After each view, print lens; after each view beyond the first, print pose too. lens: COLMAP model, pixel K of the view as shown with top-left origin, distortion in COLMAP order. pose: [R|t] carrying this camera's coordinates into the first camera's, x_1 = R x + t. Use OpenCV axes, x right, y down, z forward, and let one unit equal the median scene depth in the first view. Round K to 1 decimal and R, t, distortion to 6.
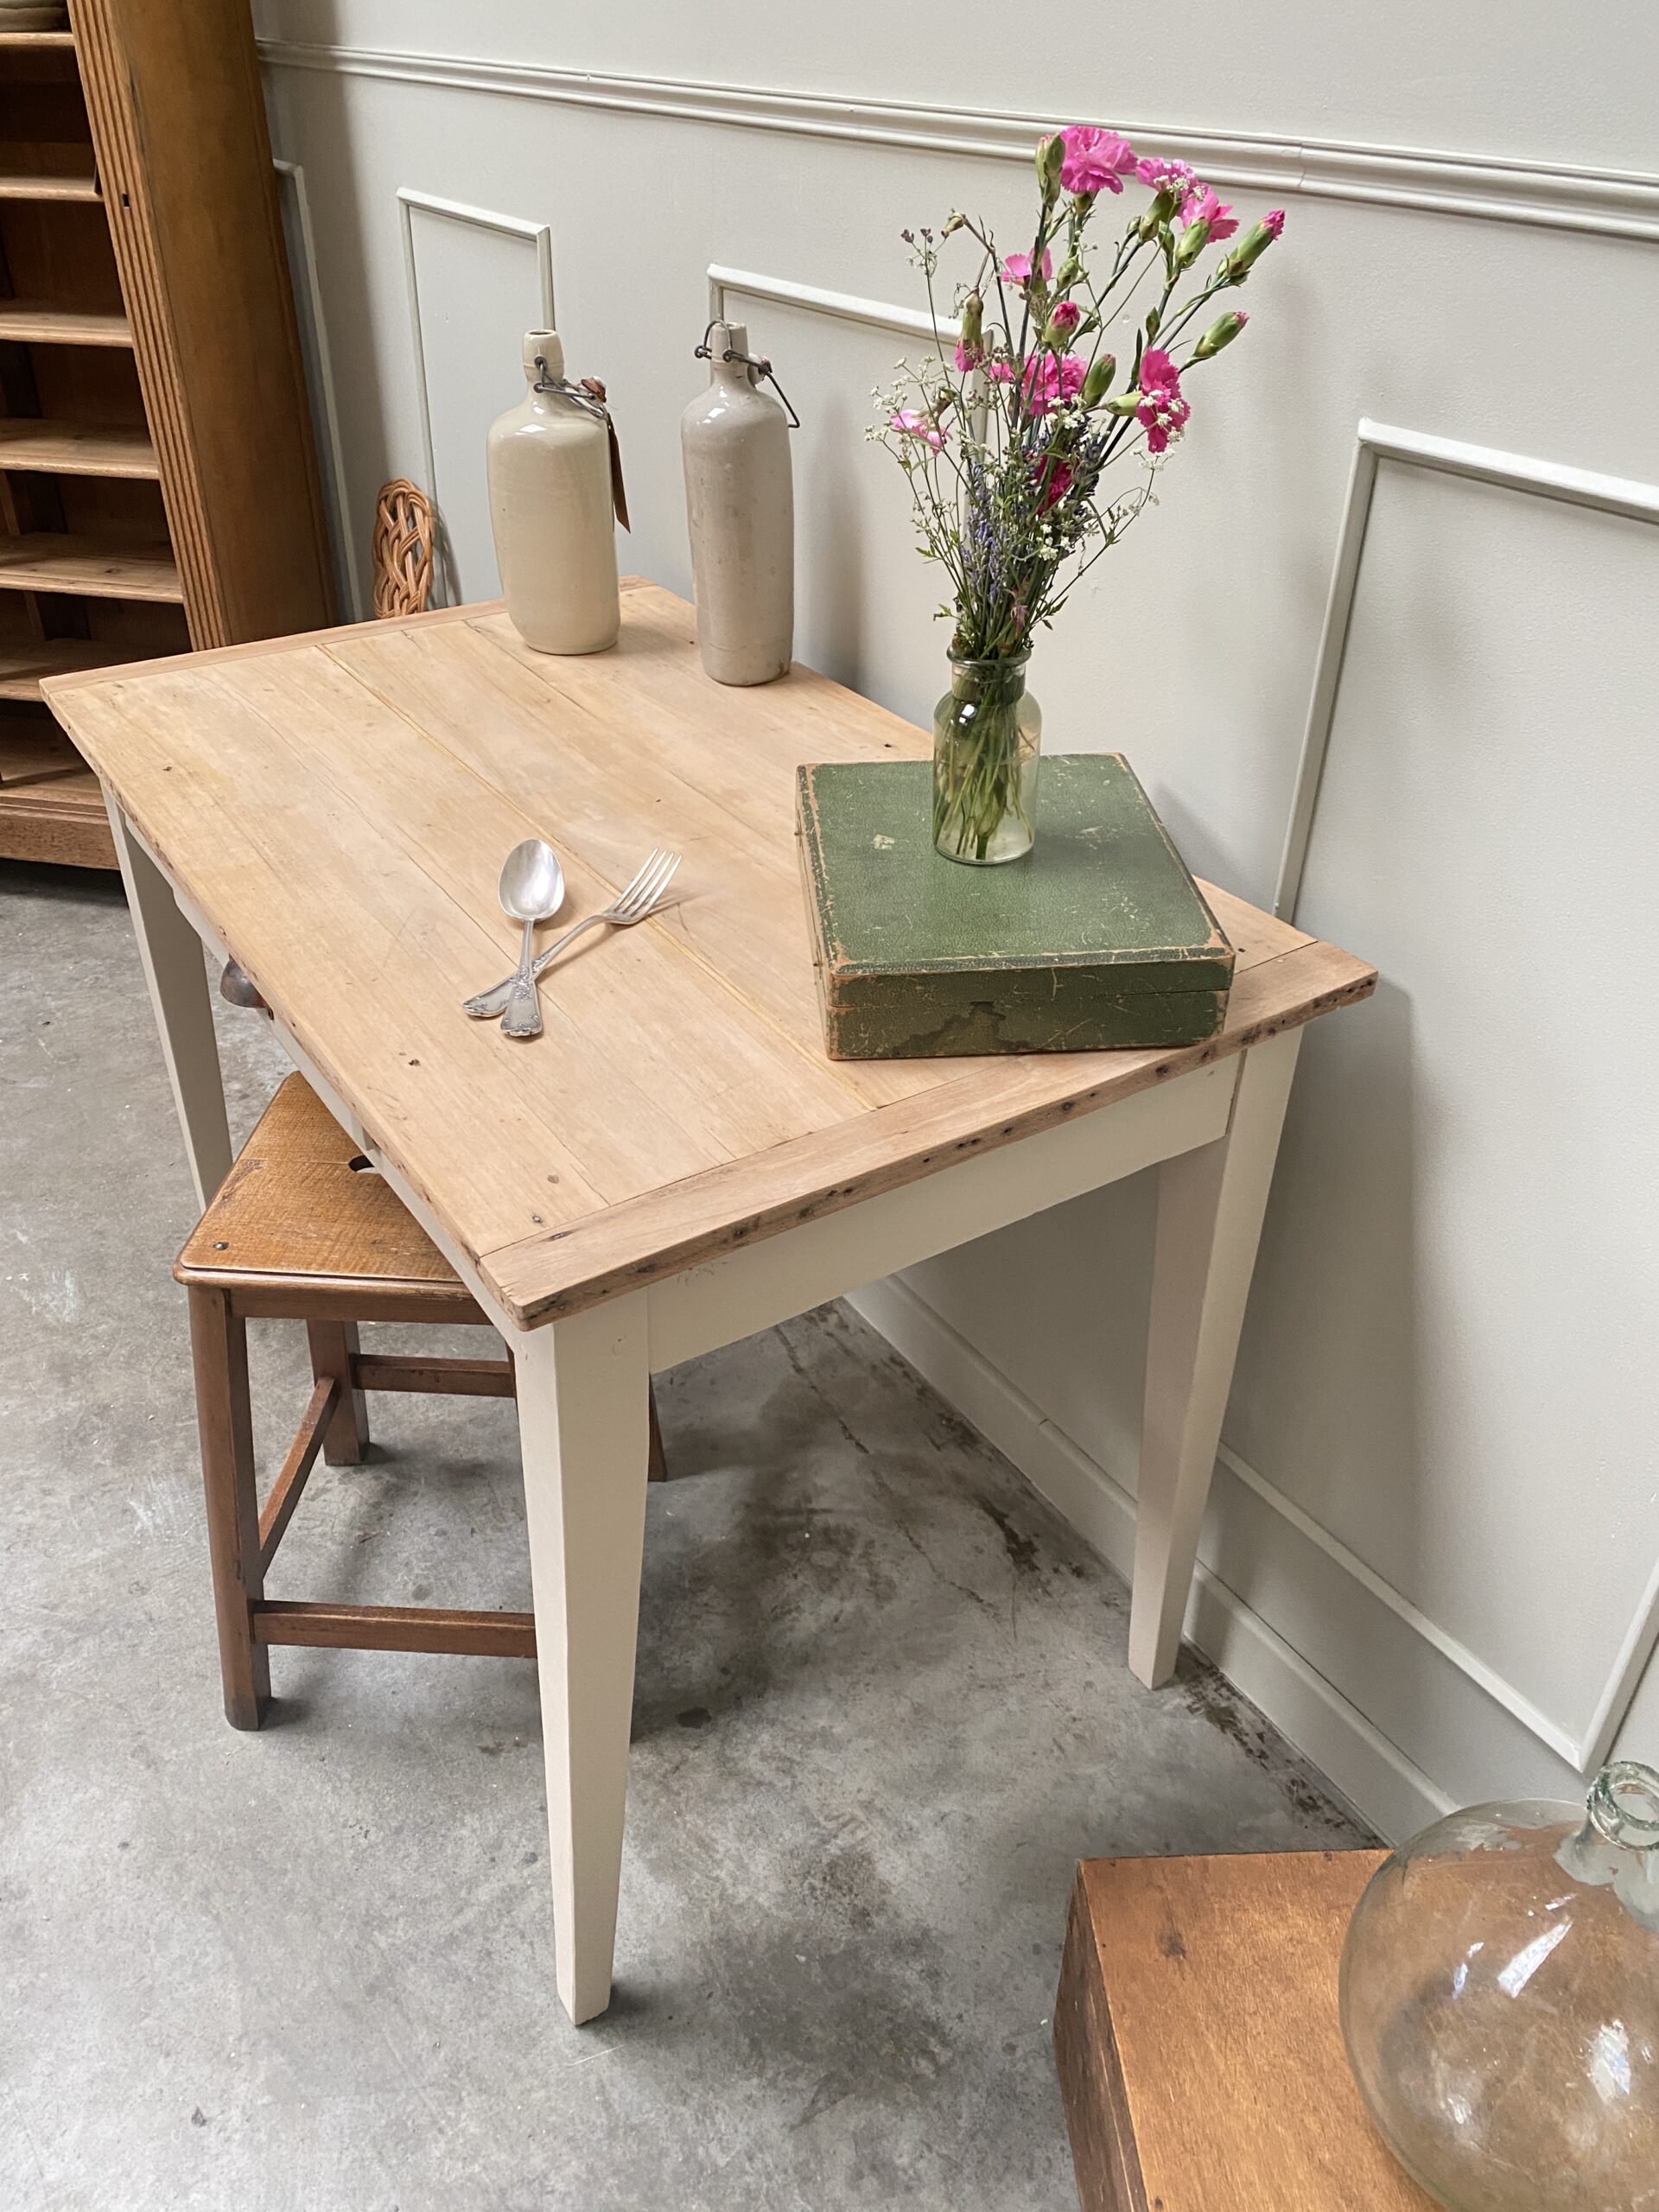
lens RADIAL K [[1692.8, 0, 809.7], [0, 1692.8, 1092.2], [0, 0, 1]] dist [0.016286, -0.013485]
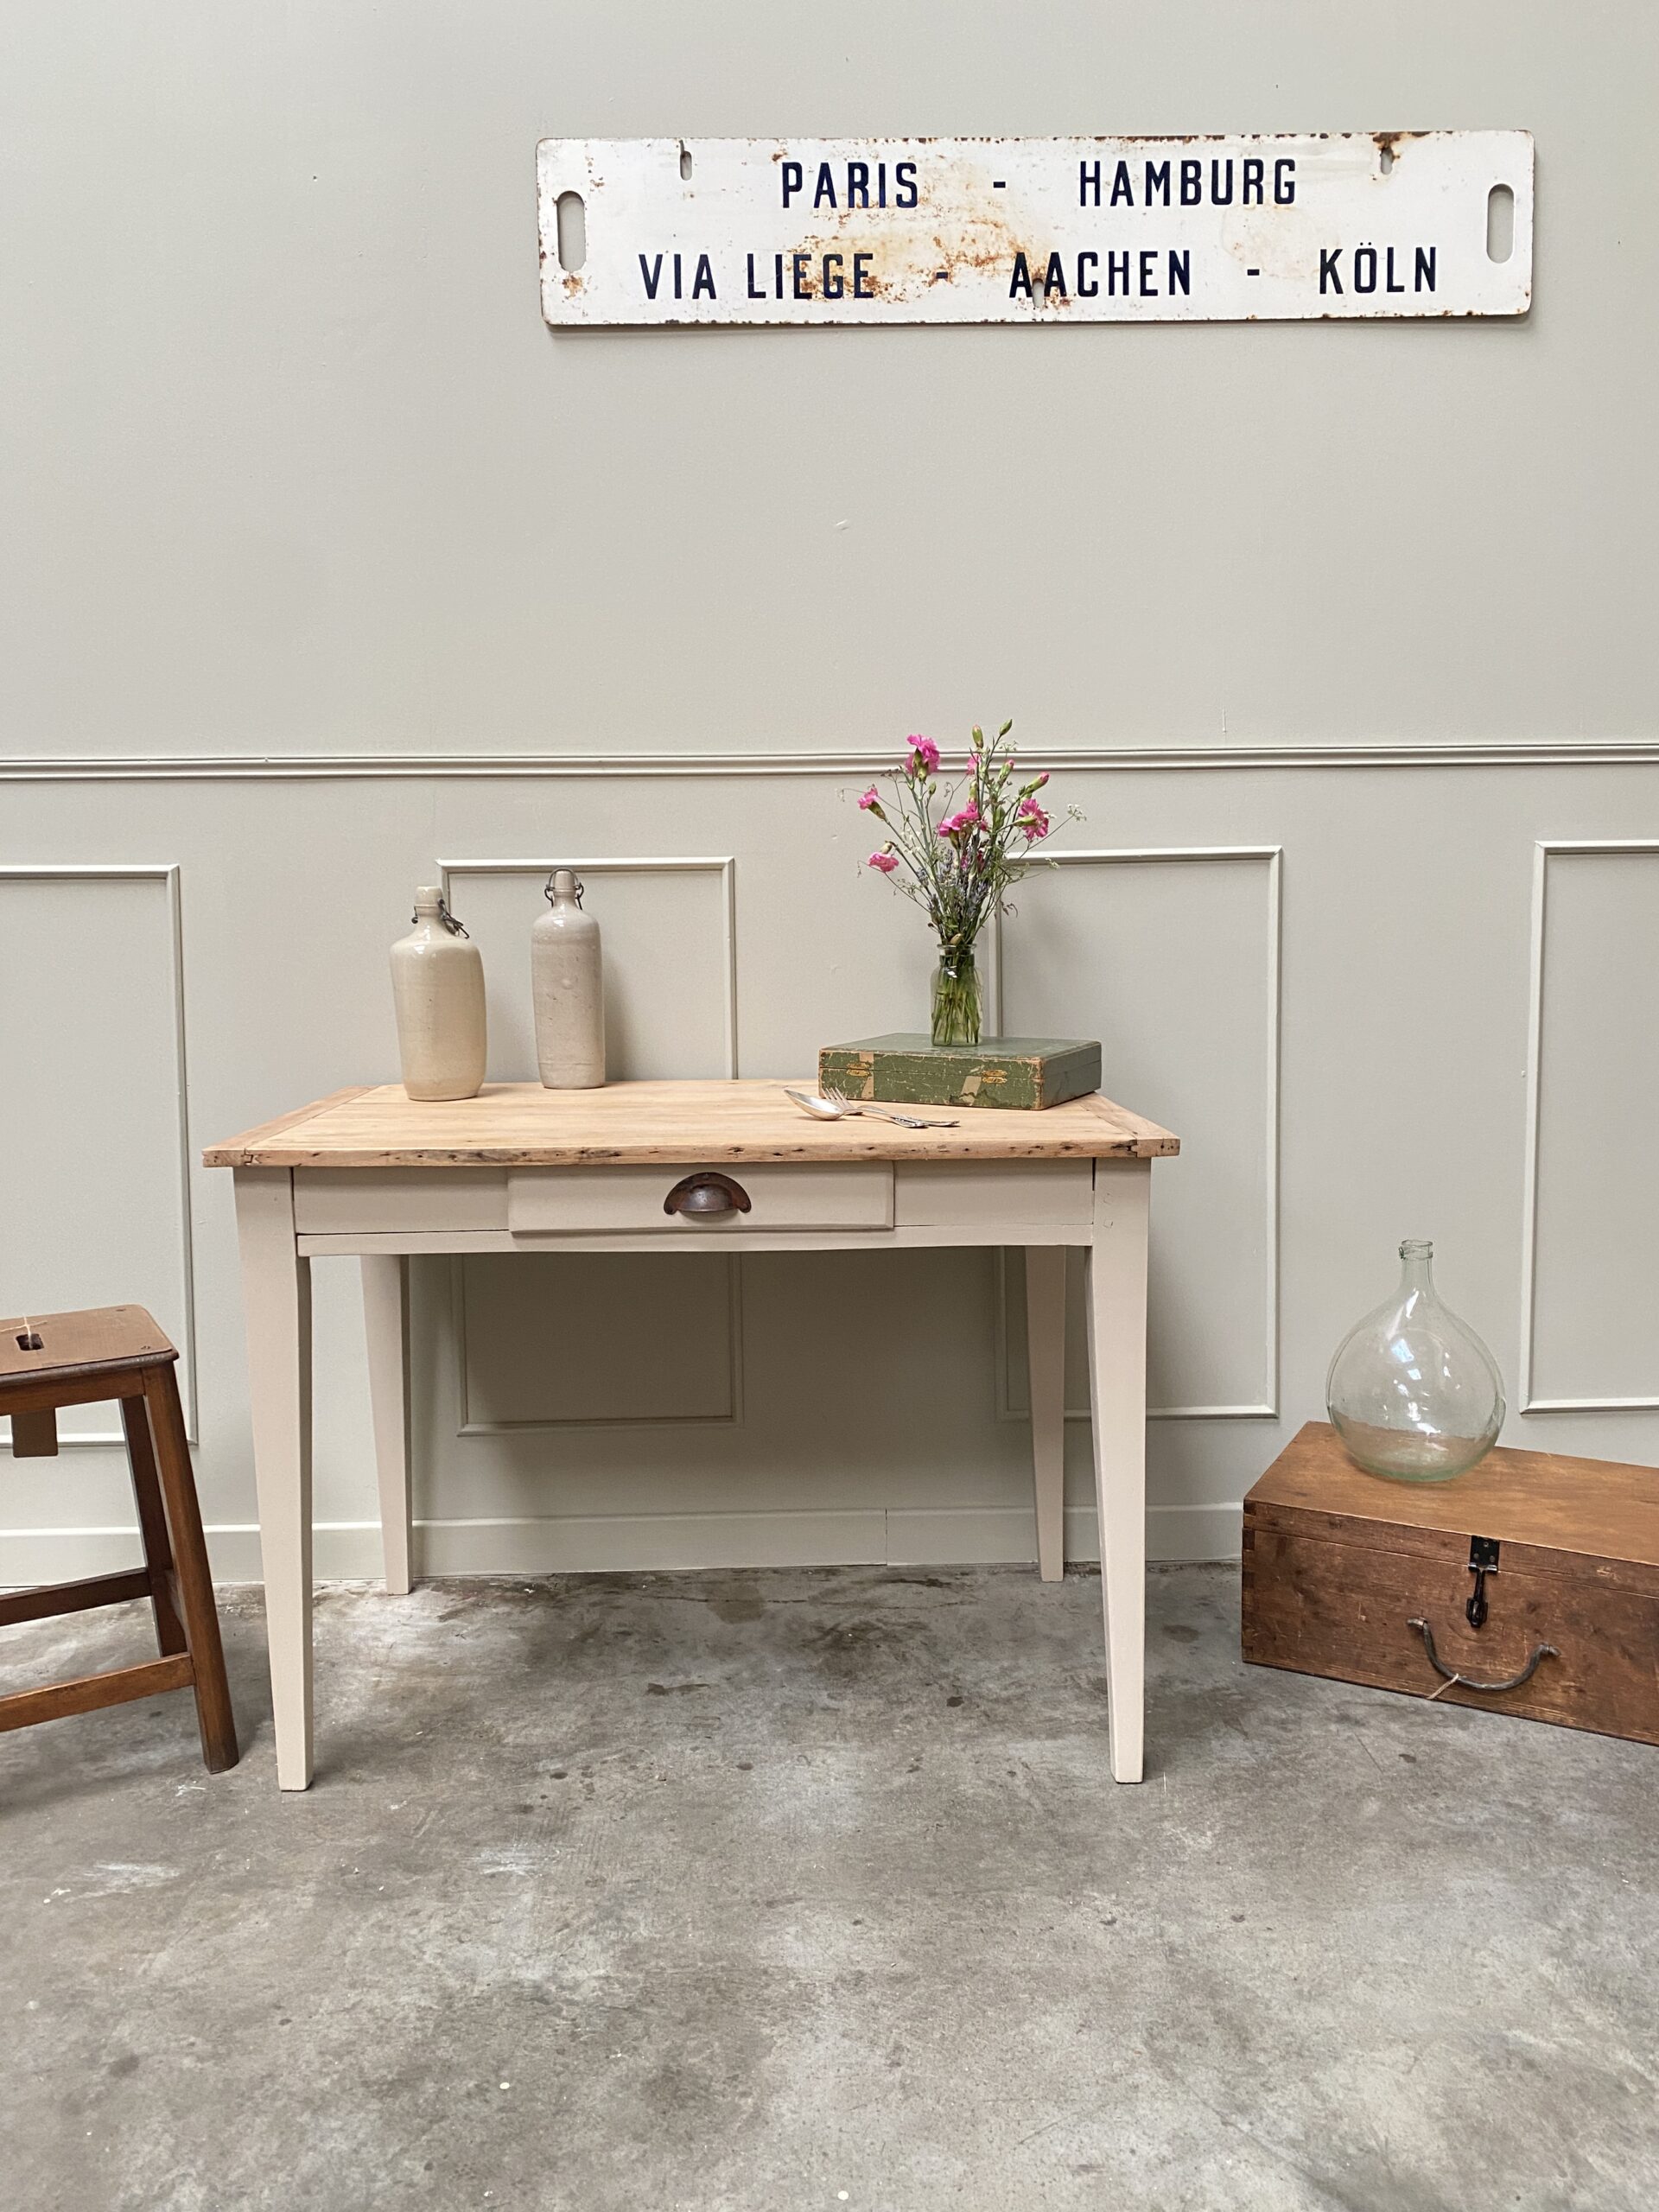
lens RADIAL K [[1692.8, 0, 809.3], [0, 1692.8, 1083.2], [0, 0, 1]] dist [0.016286, -0.013485]
pose [[0.521154, -0.102094, 0.847334, -1.285853], [0.483800, 0.853233, -0.194757, 0.148906], [-0.703090, 0.511439, 0.494059, 0.130096]]
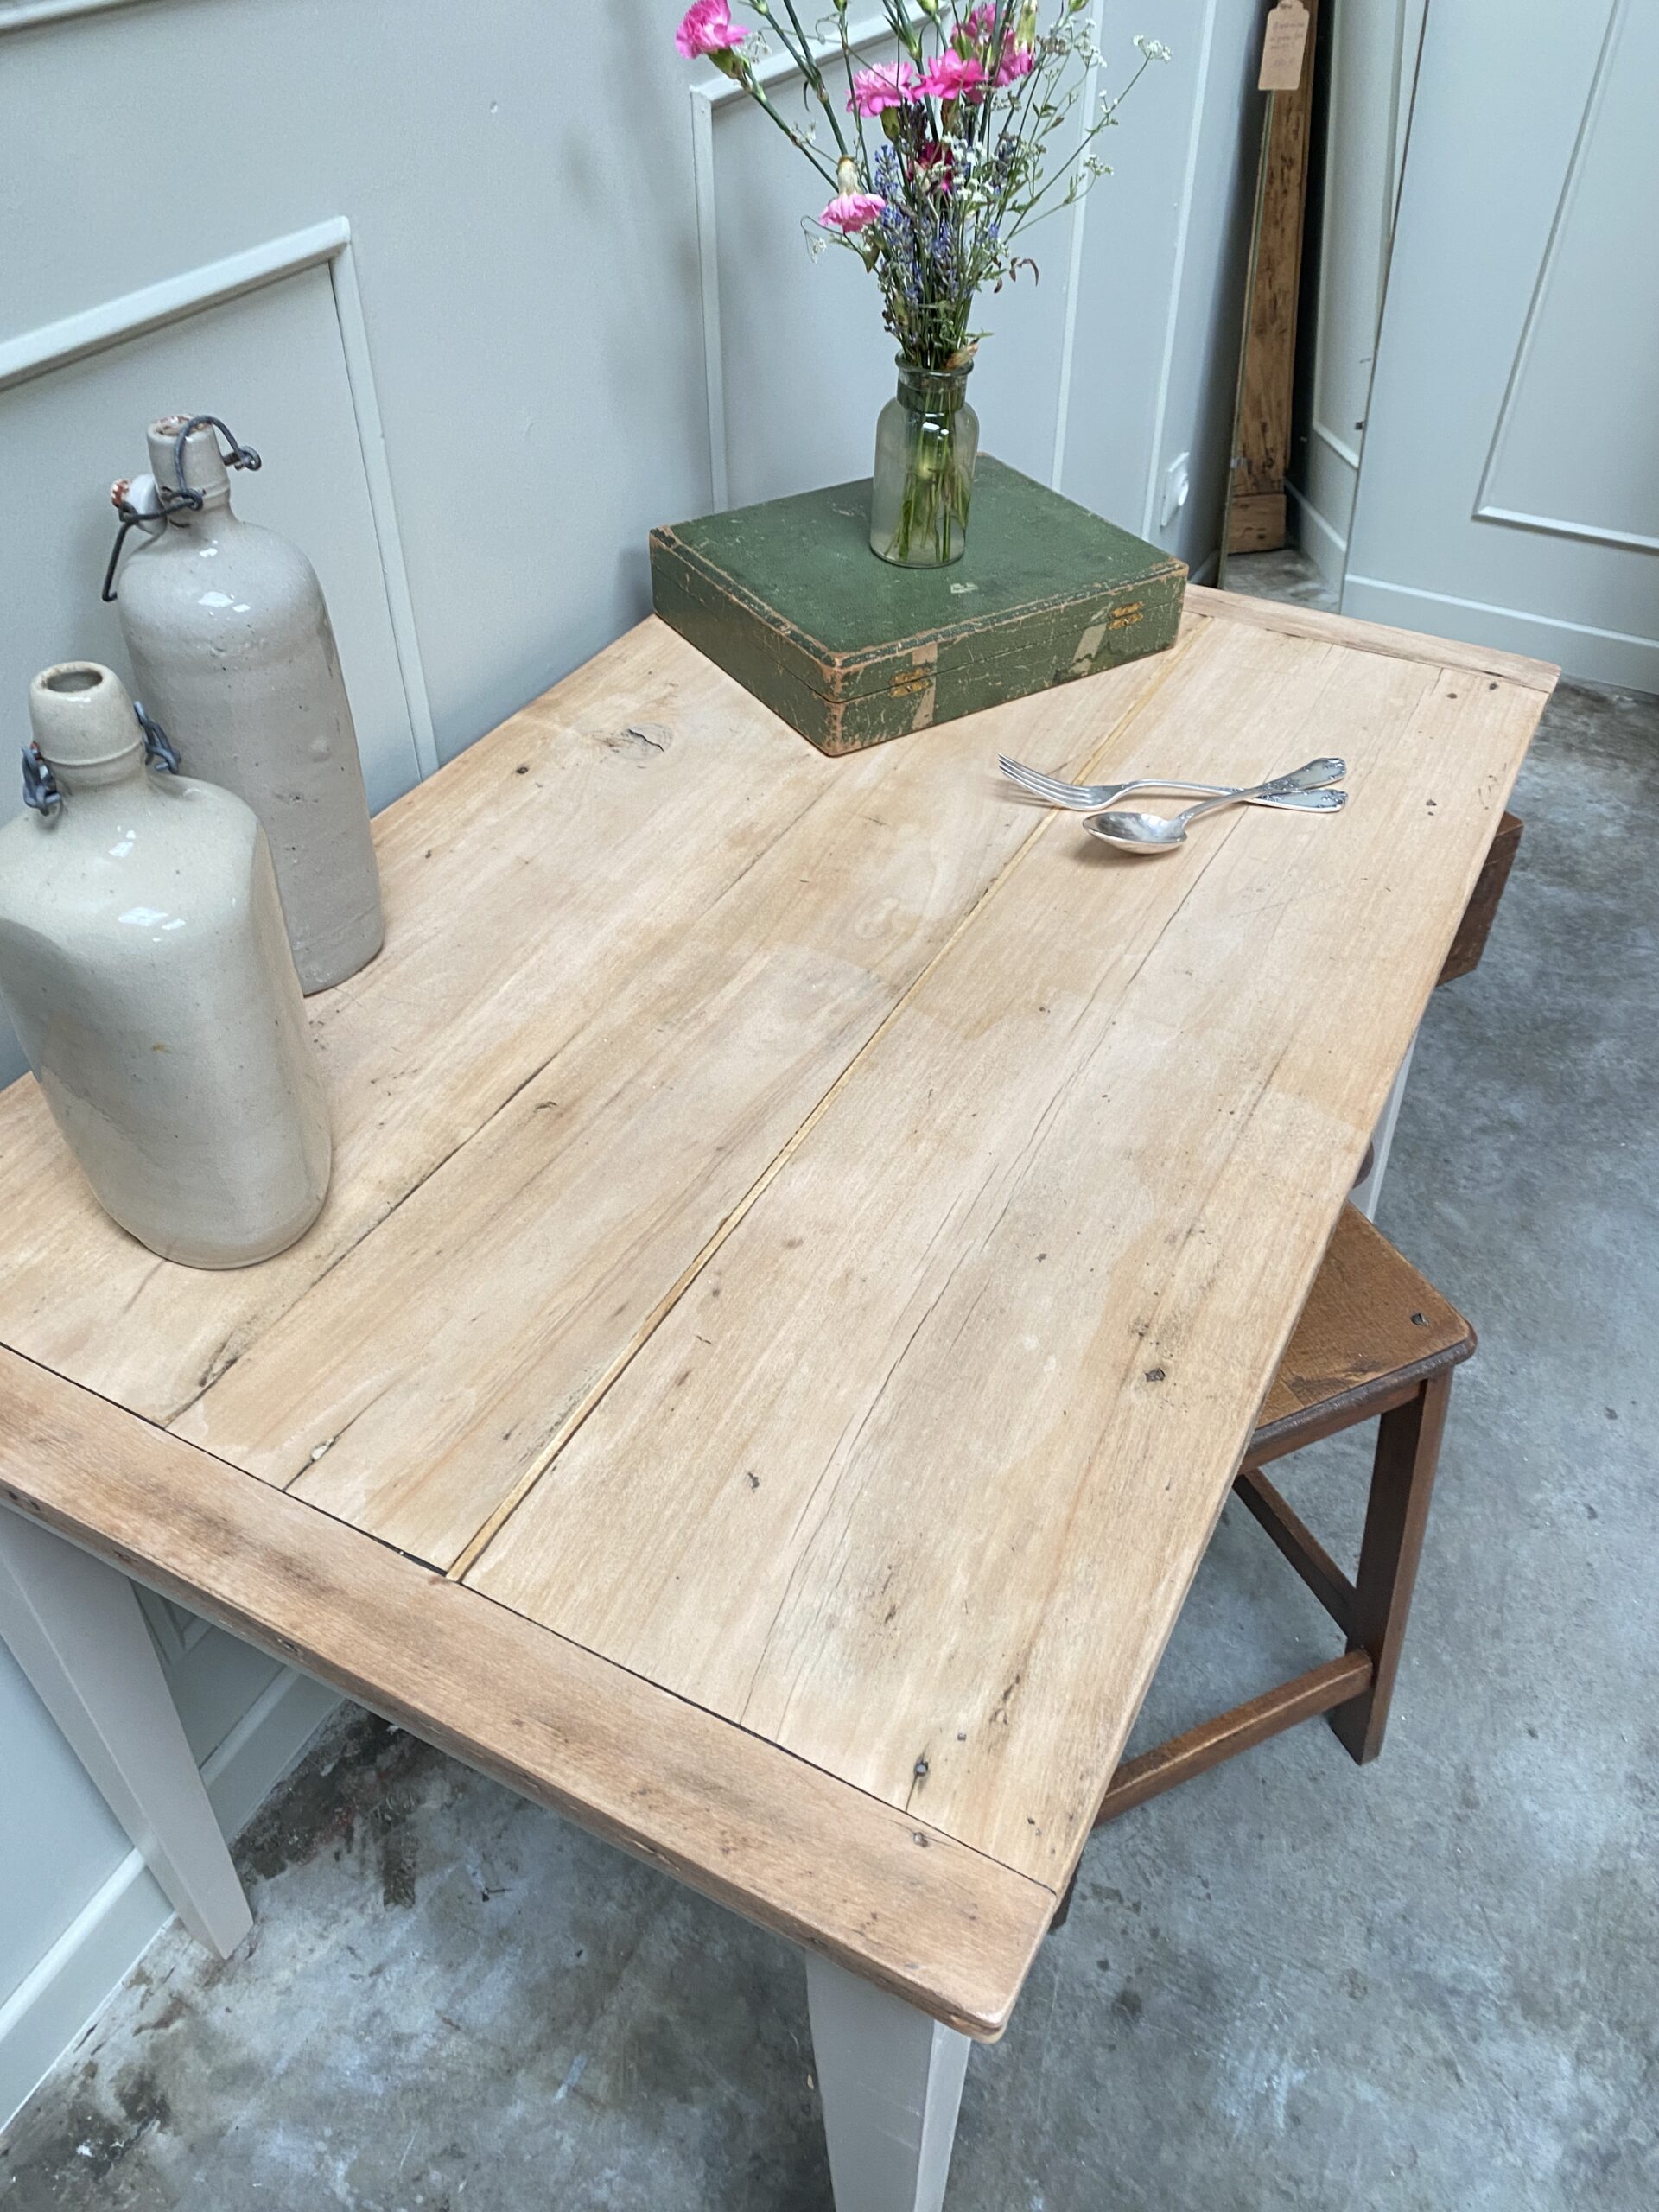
lens RADIAL K [[1692.8, 0, 831.2], [0, 1692.8, 1066.2], [0, 0, 1]] dist [0.016286, -0.013485]
pose [[-0.493042, -0.582023, 0.646652, -0.582345], [0.464571, 0.452302, 0.761312, -0.648587], [-0.735583, 0.675775, 0.047387, 0.933325]]
